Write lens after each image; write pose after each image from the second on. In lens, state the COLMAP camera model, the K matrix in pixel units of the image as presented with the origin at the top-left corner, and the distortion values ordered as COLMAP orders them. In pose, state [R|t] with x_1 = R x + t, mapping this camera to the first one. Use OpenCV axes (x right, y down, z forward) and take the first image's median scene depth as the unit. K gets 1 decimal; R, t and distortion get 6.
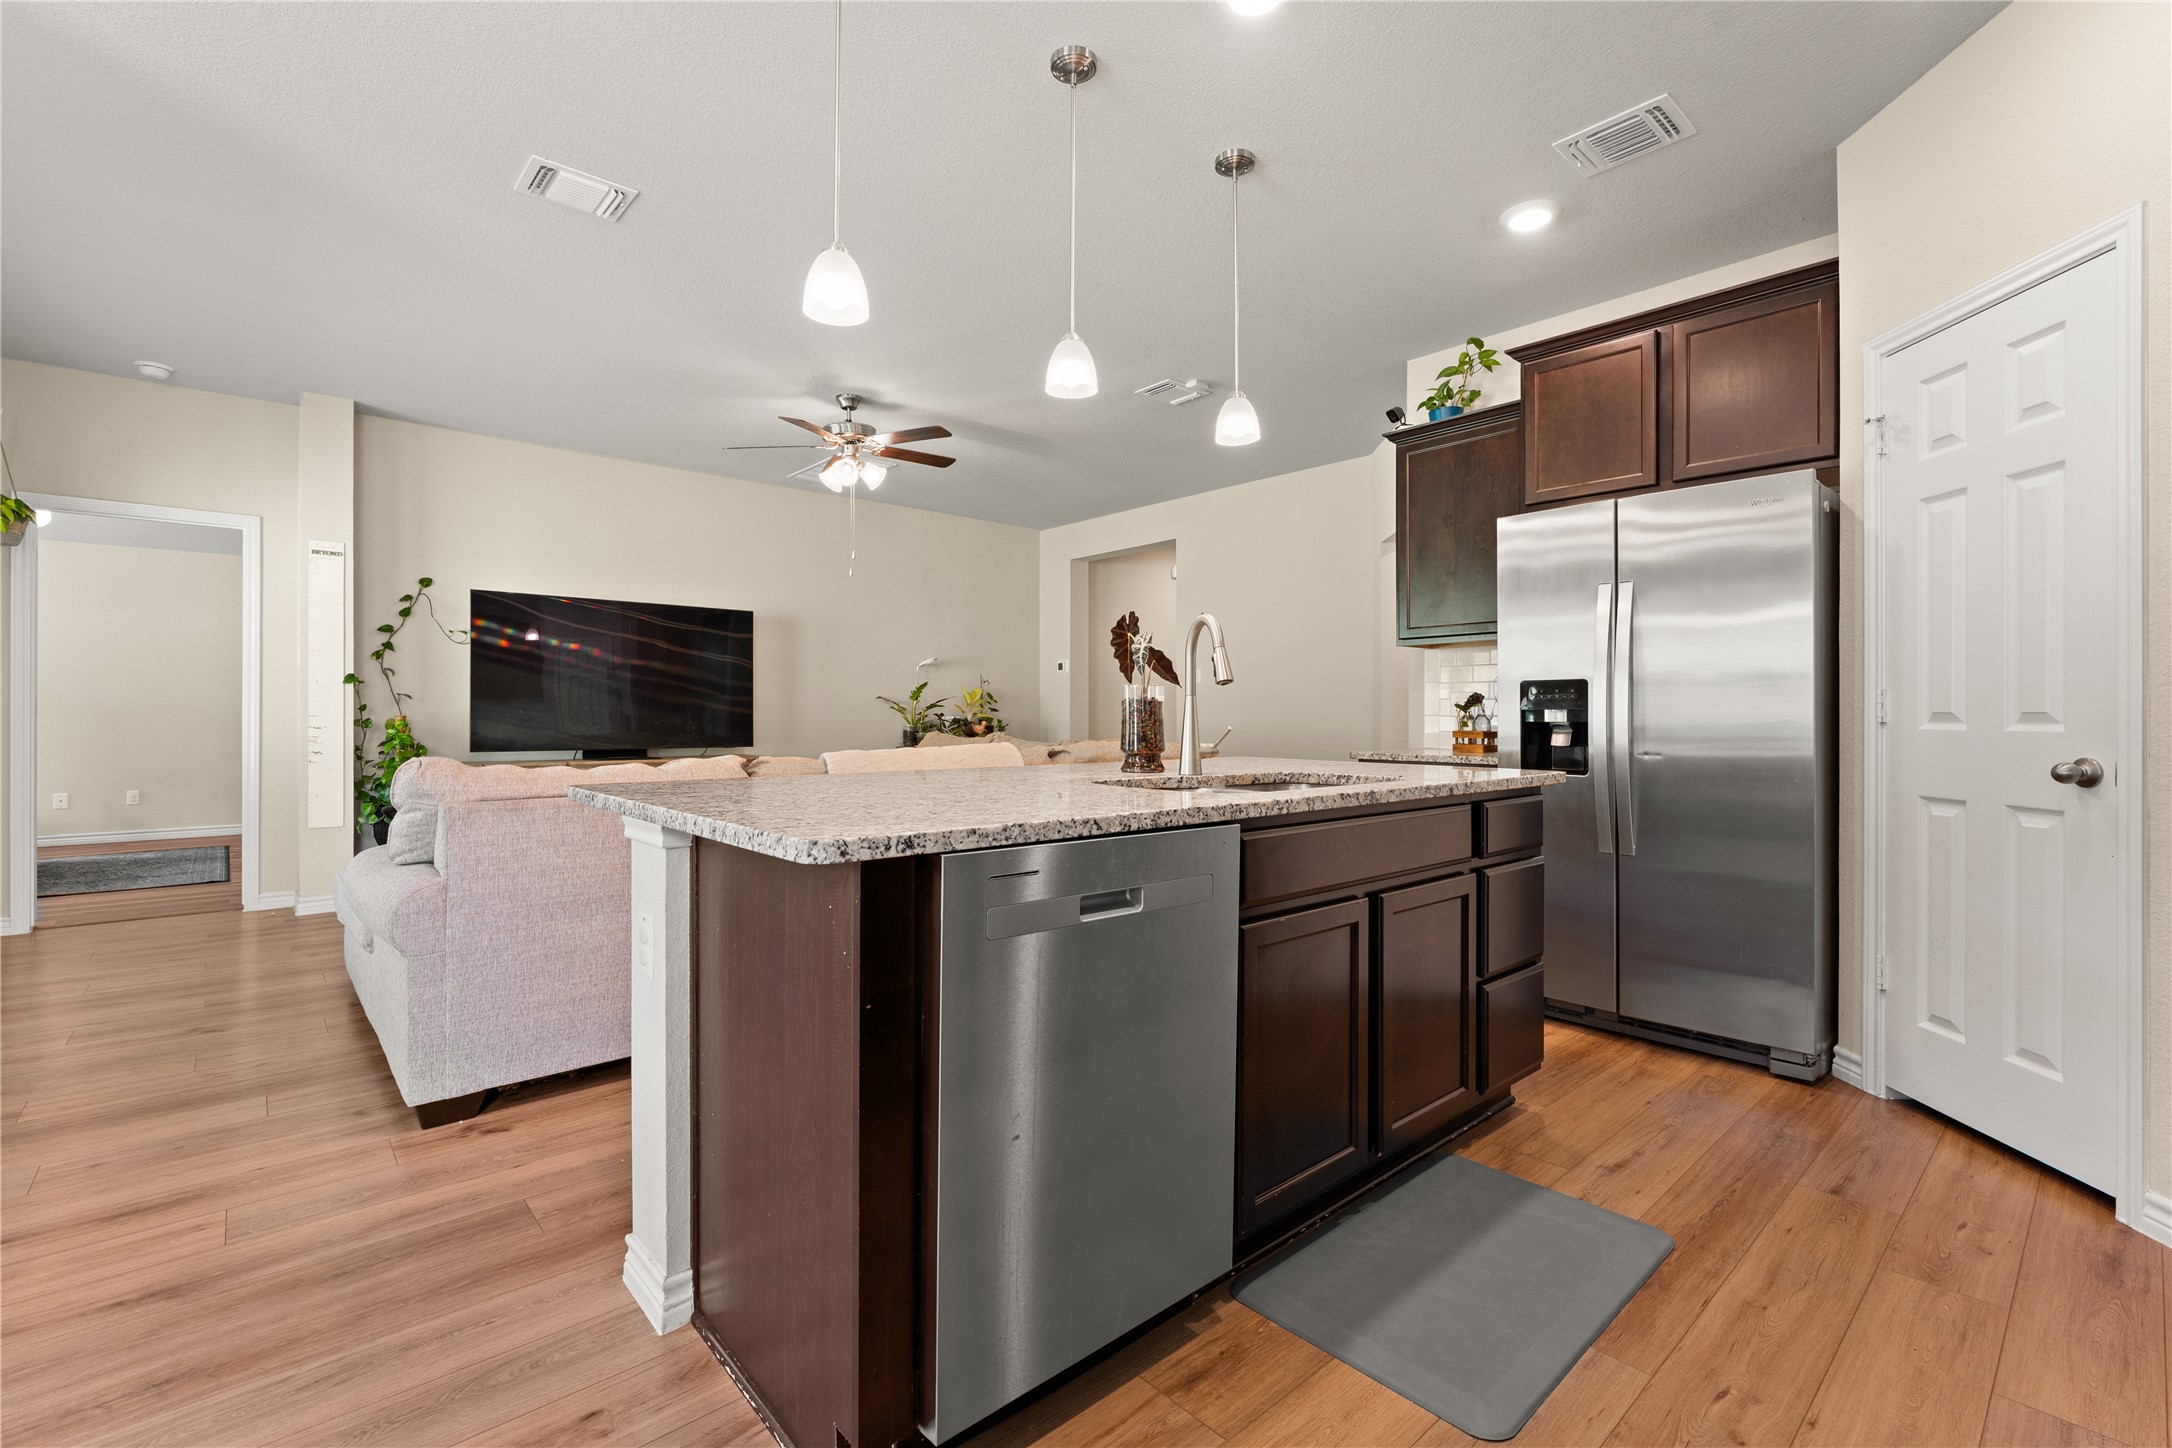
lens RADIAL K [[940.8, 0, 1081.4], [0, 940.8, 713.9], [0, 0, 1]] dist [0.000741, -0.000944]
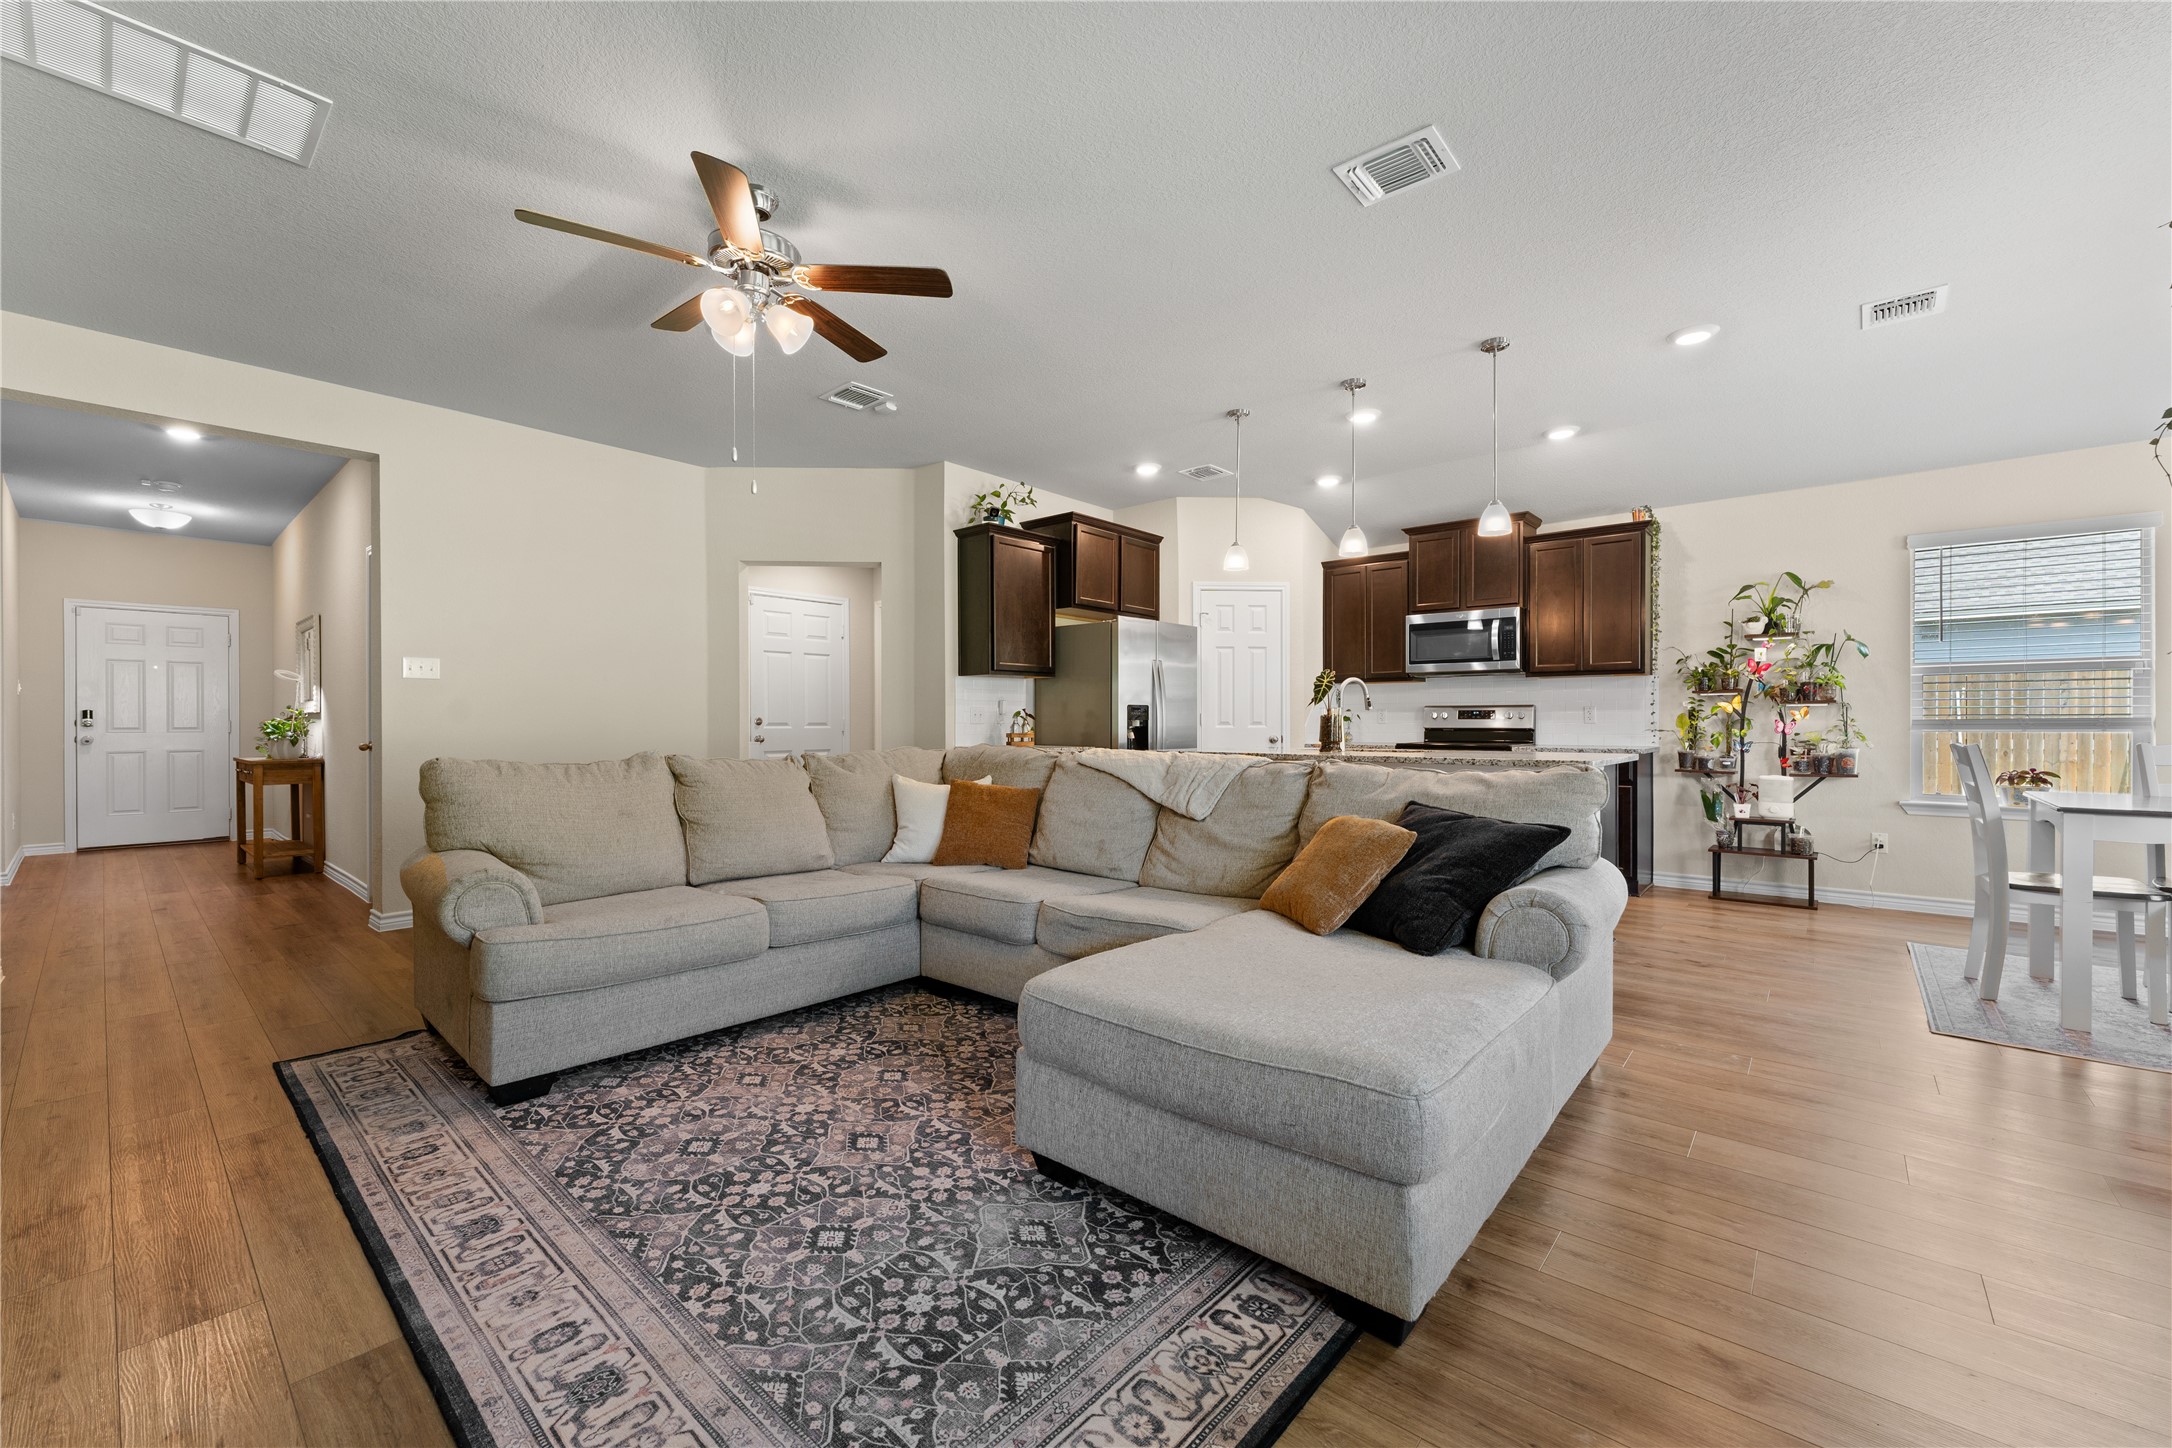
lens RADIAL K [[865.7, 0, 1086.0], [0, 865.7, 724.0], [0, 0, 1]] dist [-0.000685, 0.000007]
pose [[-0.128051, -0.006318, 0.991747, -1.460985], [-0.001420, 0.999980, 0.006187, -0.007636], [-0.991767, -0.000616, -0.128057, 1.528411]]
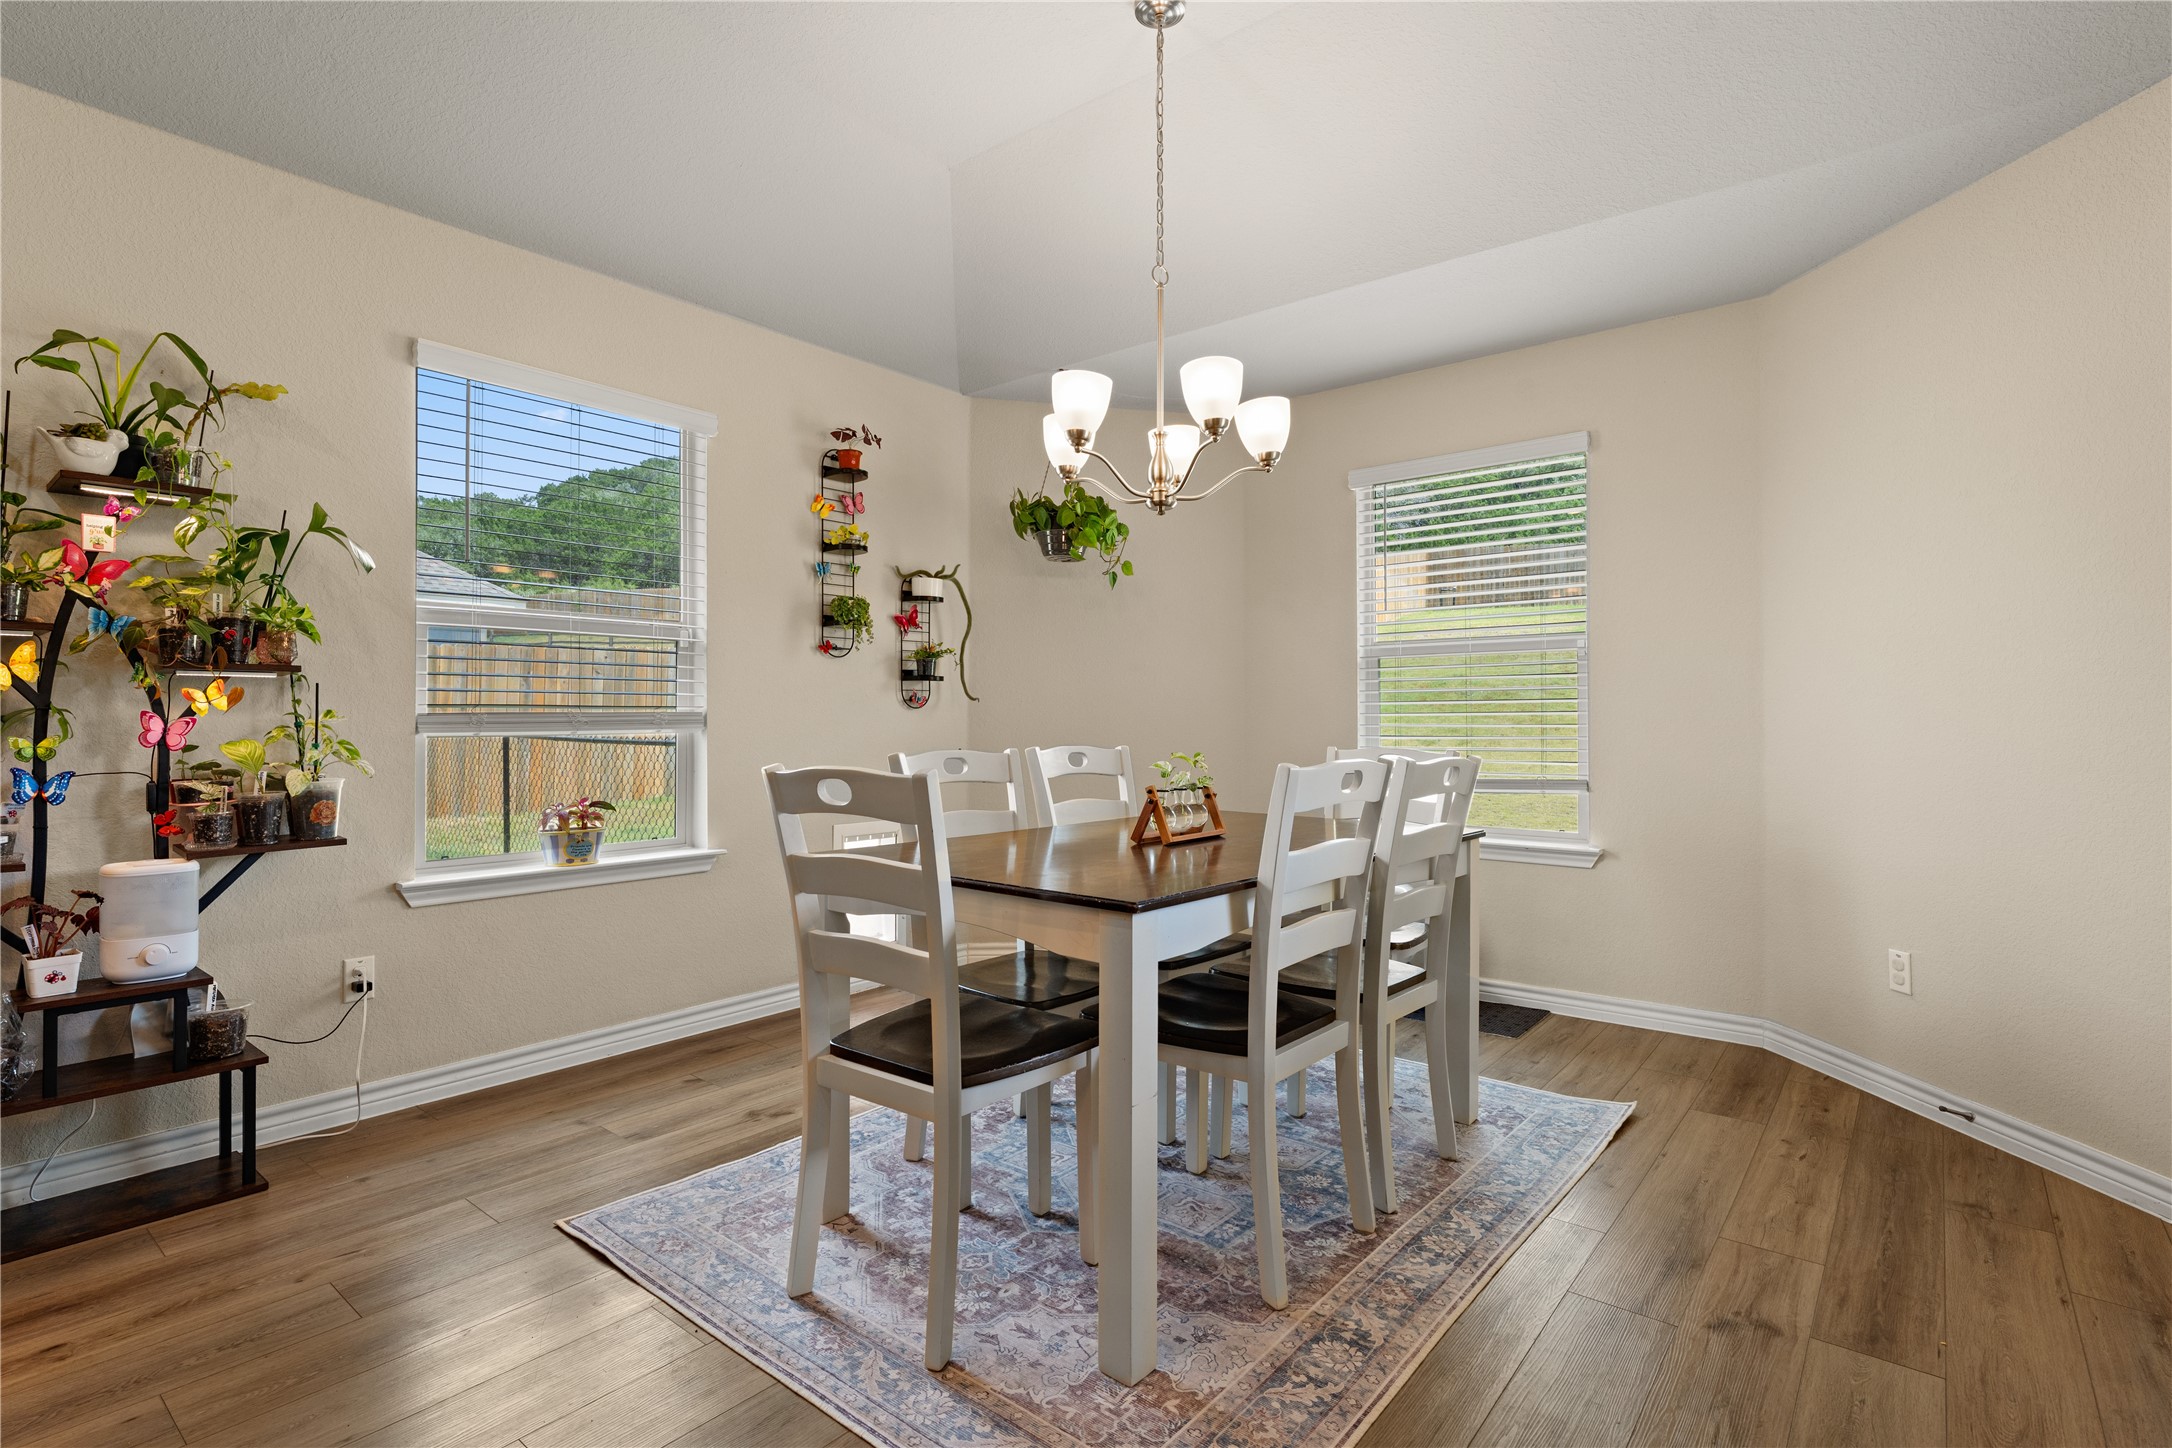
lens RADIAL K [[1040.3, 0, 1082.3], [0, 1040.3, 705.7], [0, 0, 1]] dist [-0.002807, -0.000664]
pose [[-0.987419, -0.005564, -0.158030, -0.448402], [-0.003098, 0.999870, -0.015846, -0.000893], [0.158098, -0.015157, -0.987307, 0.787337]]
